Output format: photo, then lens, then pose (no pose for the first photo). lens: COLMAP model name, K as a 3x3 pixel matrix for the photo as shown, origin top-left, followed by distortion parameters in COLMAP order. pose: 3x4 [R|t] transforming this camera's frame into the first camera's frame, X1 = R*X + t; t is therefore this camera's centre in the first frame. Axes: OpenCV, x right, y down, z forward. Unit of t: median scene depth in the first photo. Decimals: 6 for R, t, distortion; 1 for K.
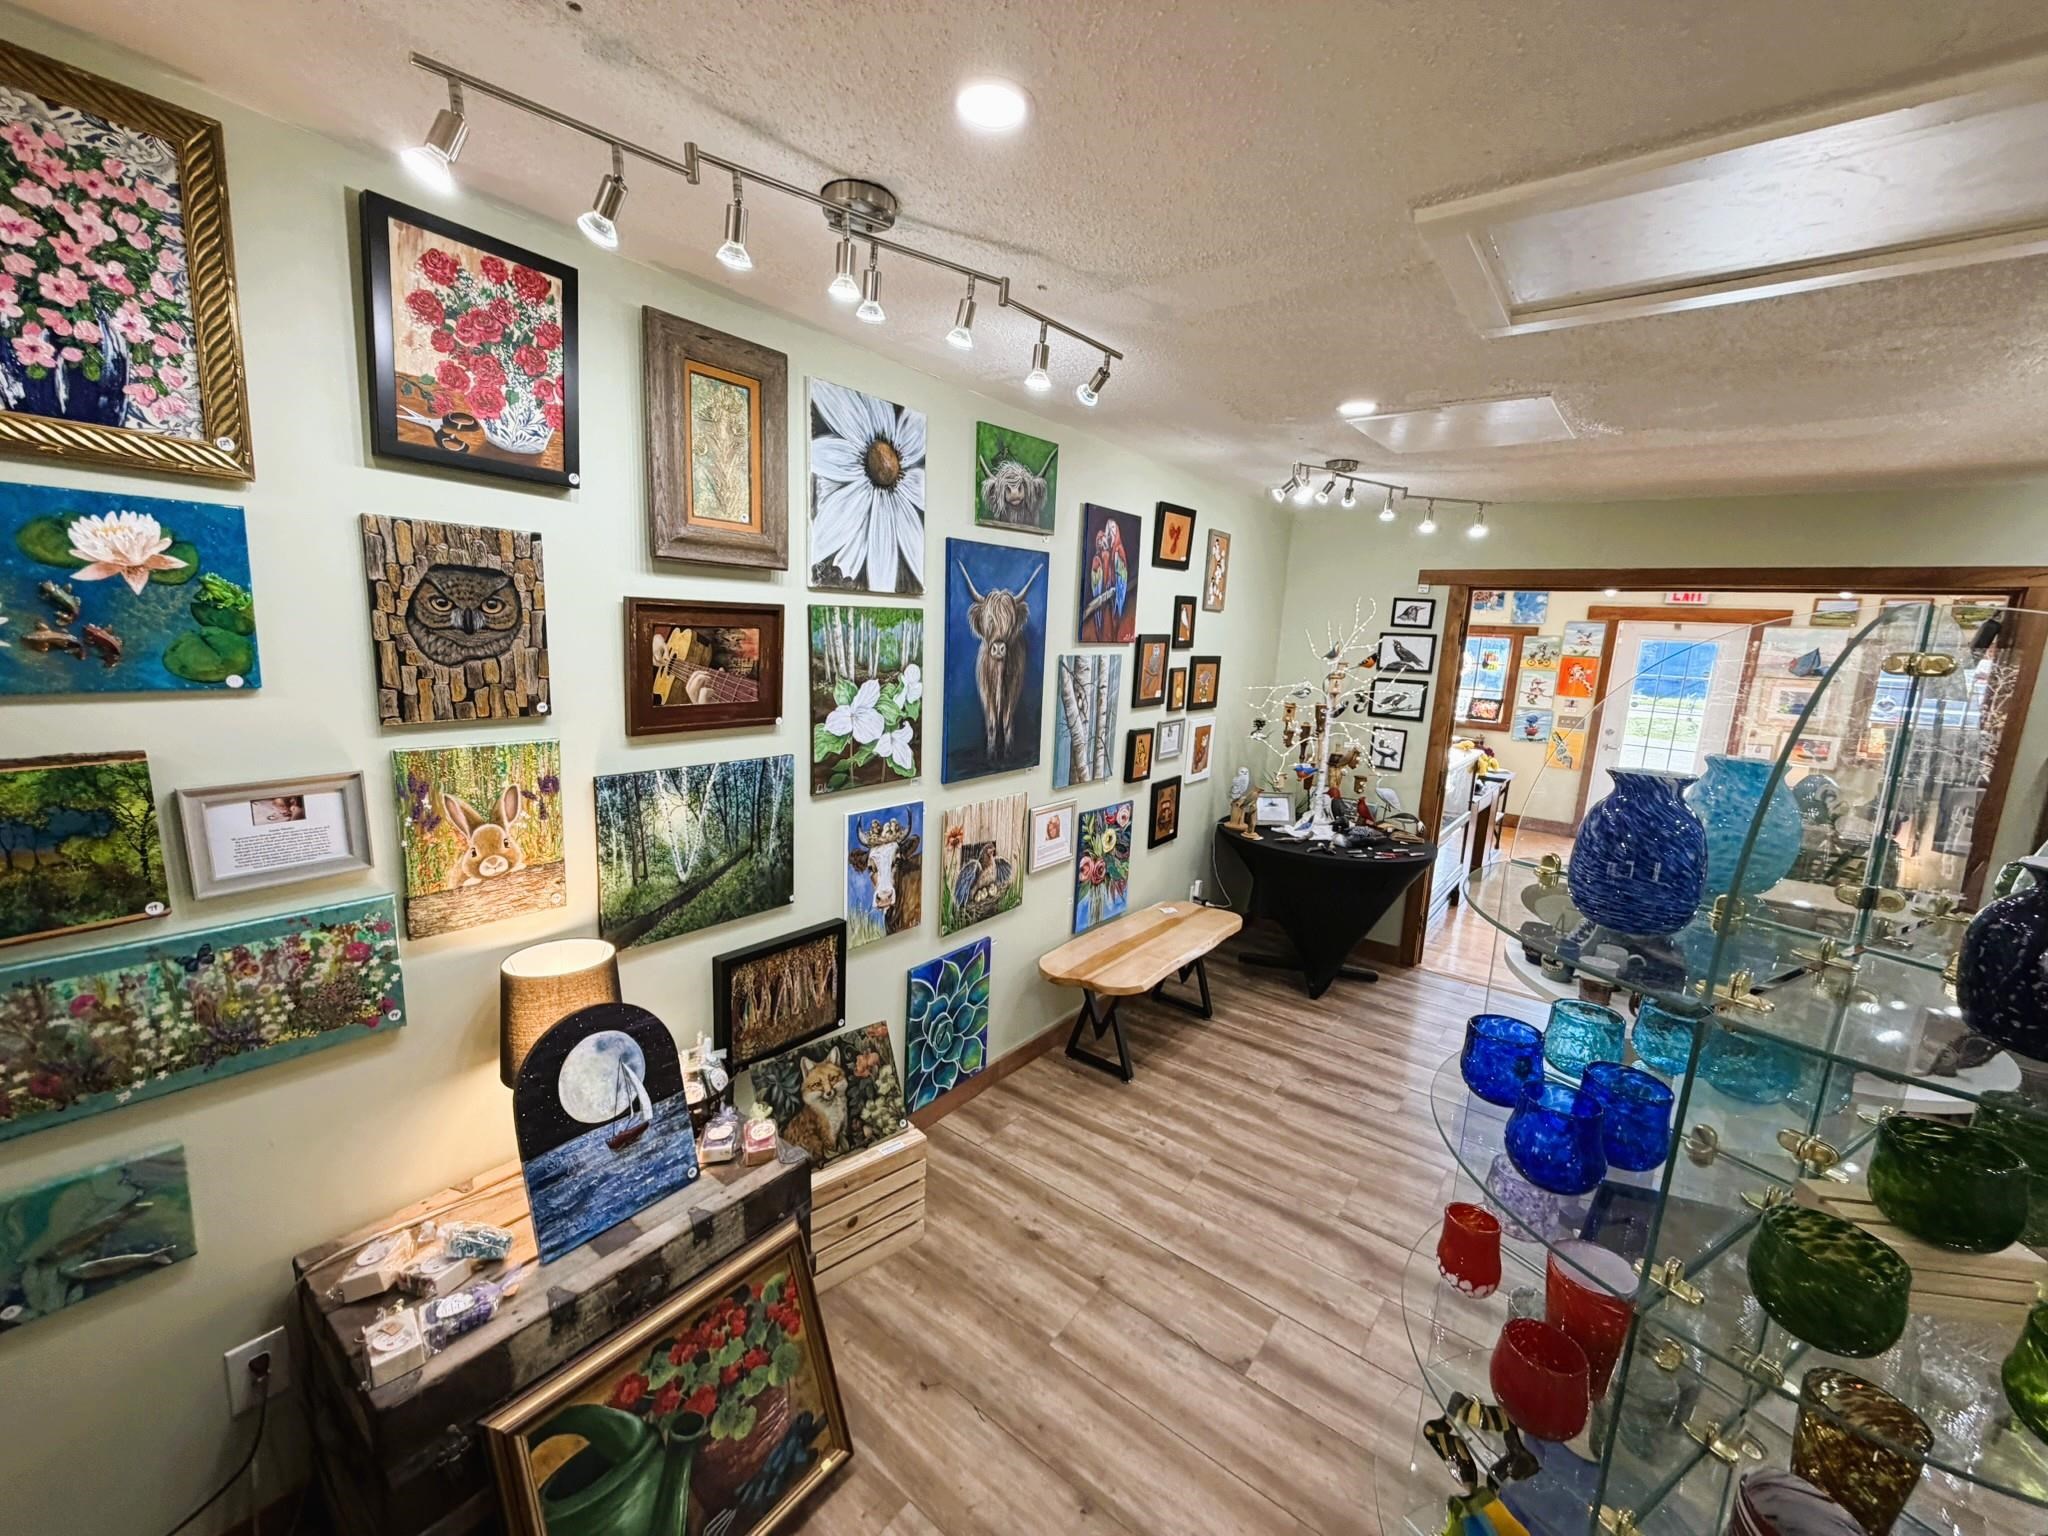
lens RADIAL K [[818.6, 0, 1016.9], [0, 818.6, 767.8], [0, 0, 1]] dist [0.000796, -0.000057]
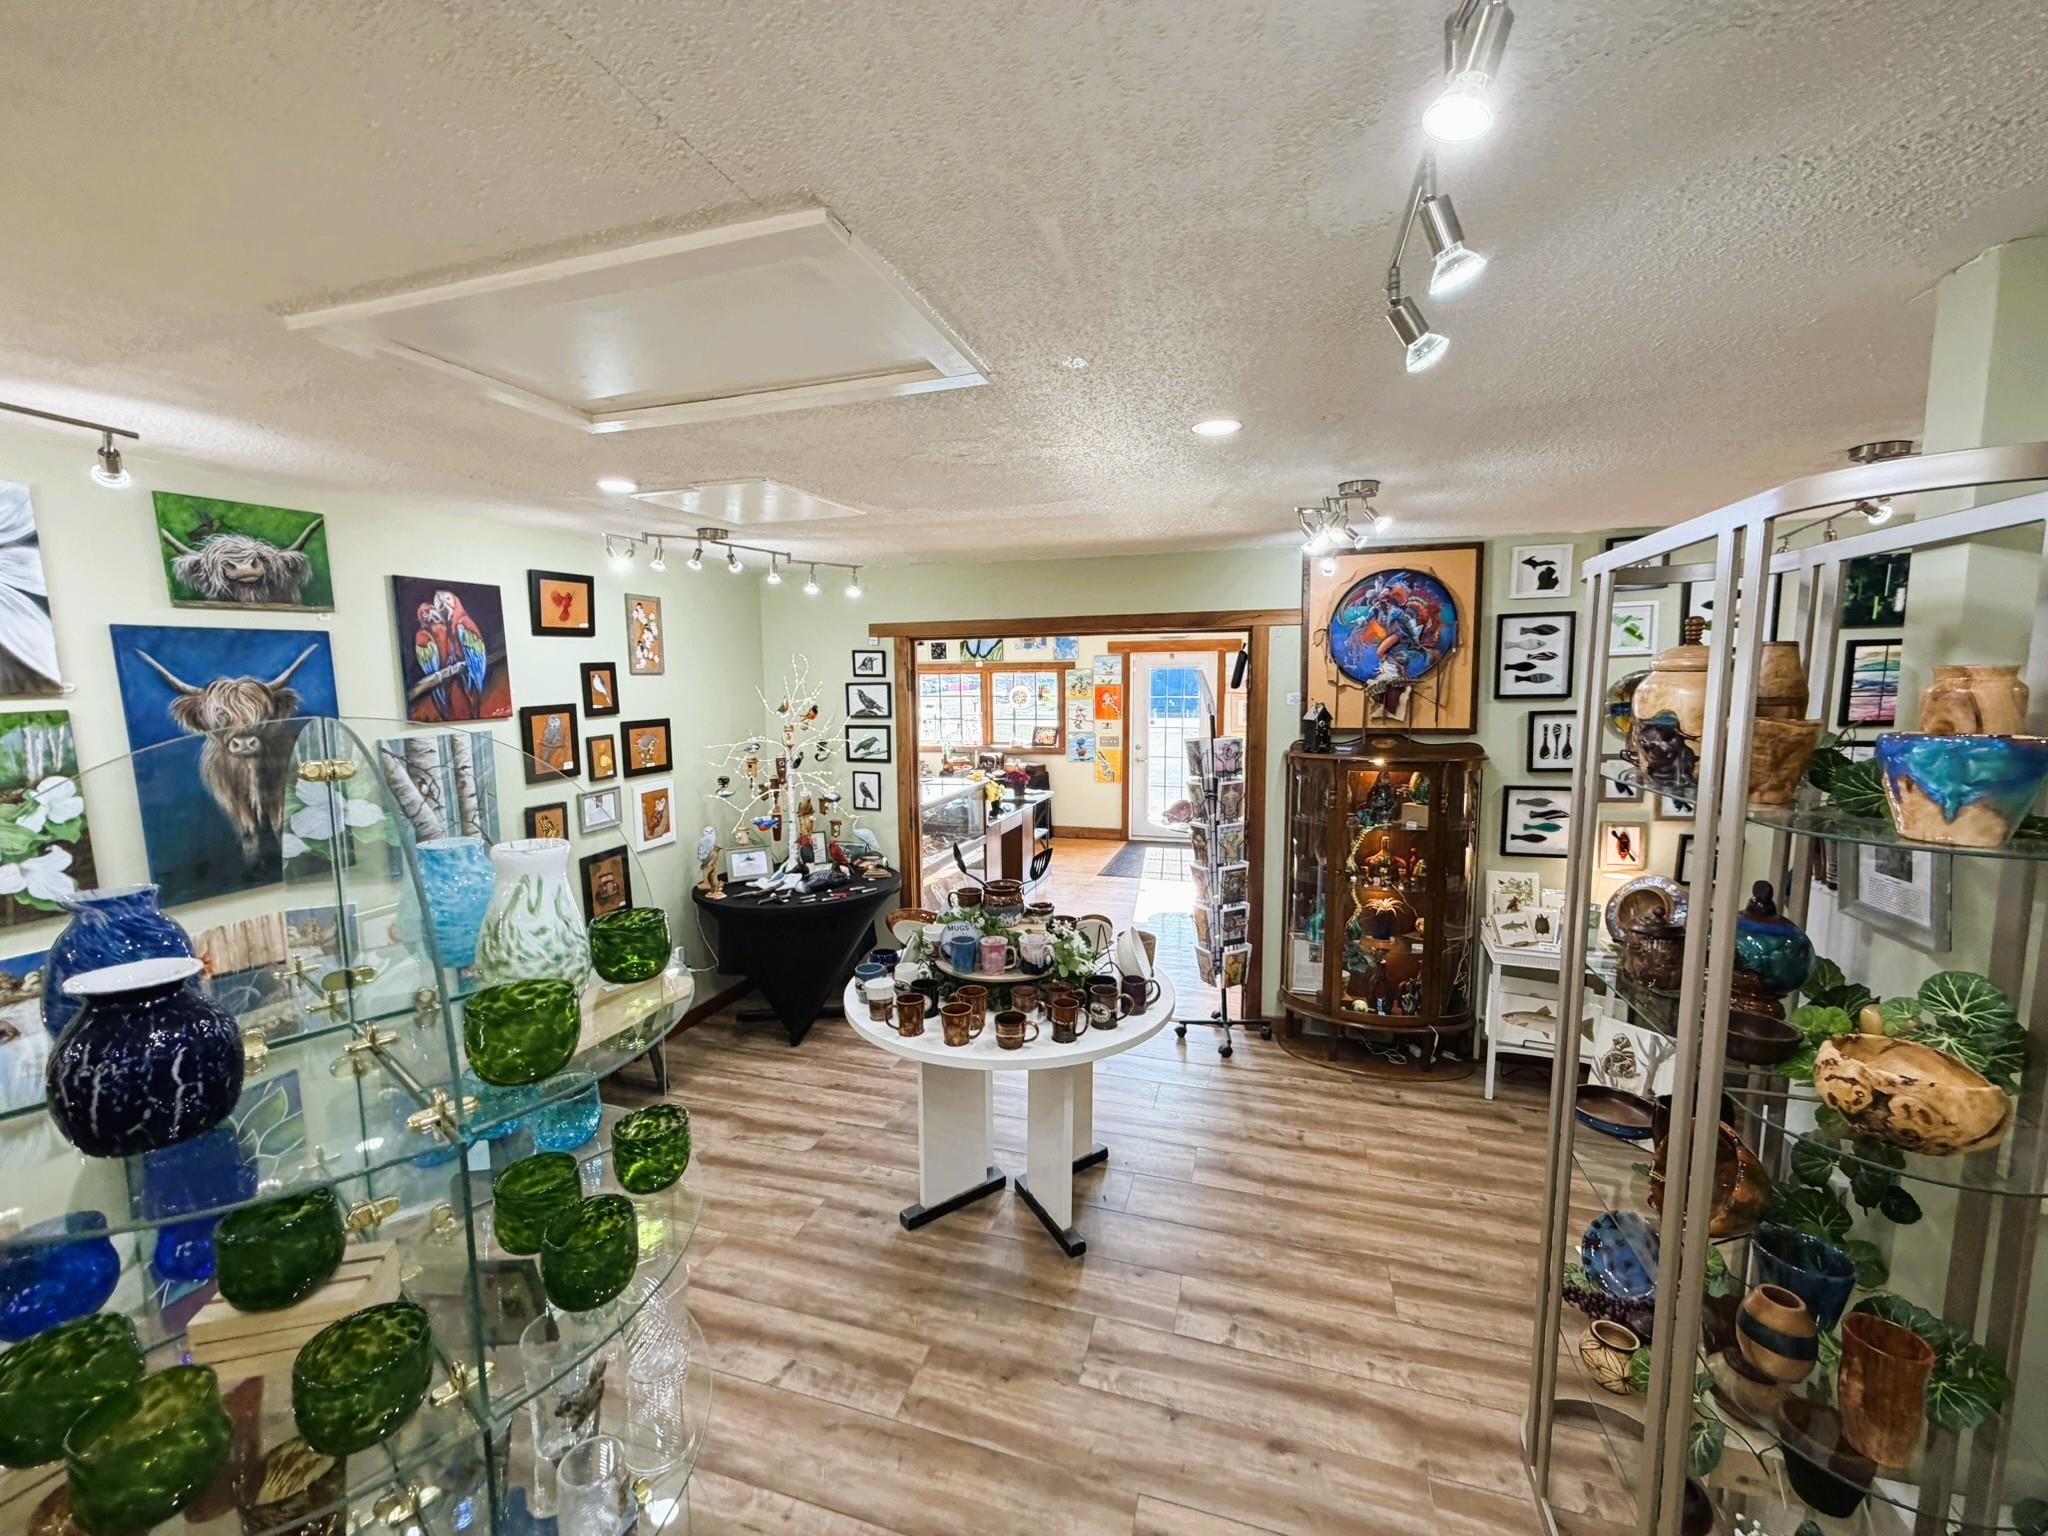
lens RADIAL K [[818.6, 0, 1016.9], [0, 818.6, 767.8], [0, 0, 1]] dist [0.000796, -0.000057]
pose [[0.932848, -0.099874, 0.346151, 0.326054], [0.117887, 0.992533, -0.031324, 0.004074], [-0.340438, 0.070027, 0.937656, -0.076585]]
